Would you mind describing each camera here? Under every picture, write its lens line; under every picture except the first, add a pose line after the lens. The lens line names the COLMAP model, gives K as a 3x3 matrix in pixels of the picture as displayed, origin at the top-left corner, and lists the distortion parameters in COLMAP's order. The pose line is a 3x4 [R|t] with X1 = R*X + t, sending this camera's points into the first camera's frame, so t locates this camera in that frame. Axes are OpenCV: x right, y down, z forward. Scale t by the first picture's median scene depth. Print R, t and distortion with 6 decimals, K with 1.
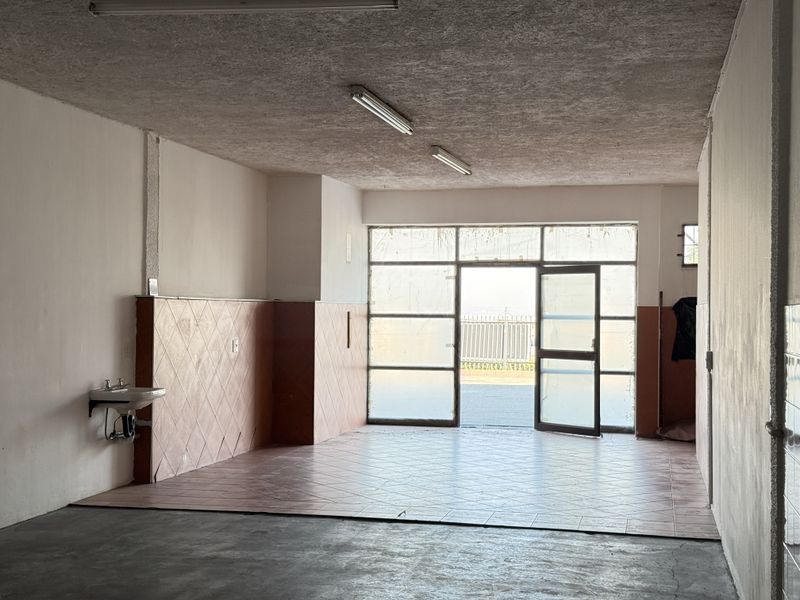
lens RADIAL K [[1102.1, 0, 400.0], [0, 1102.1, 300.0], [0, 0, 1]] dist [0.261061, -0.724625]
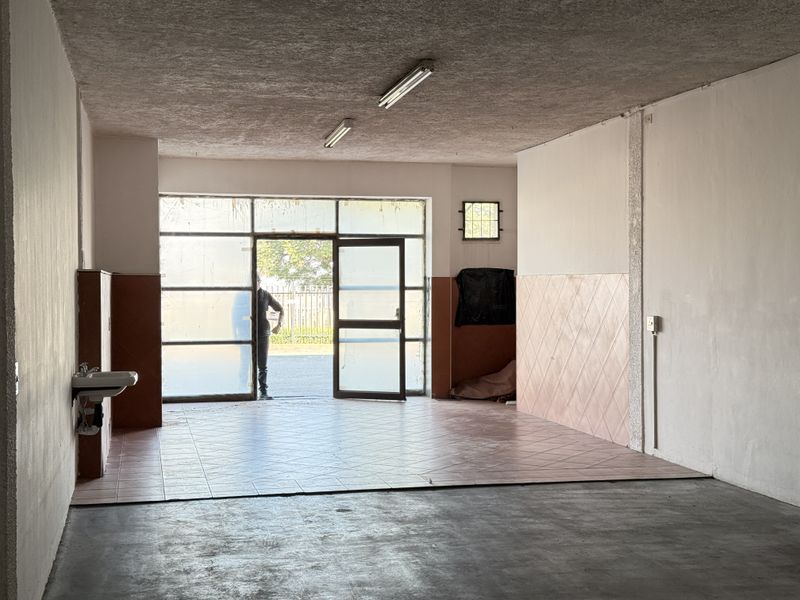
lens RADIAL K [[1100.1, 0, 397.9], [0, 1100.1, 315.0], [0, 0, 1]] dist [0.140788, -0.013903]
pose [[0.898222, -0.024500, 0.438858, -0.271579], [0.006234, 0.999055, 0.043017, -0.003601], [-0.439497, -0.035903, 0.897526, 0.059468]]
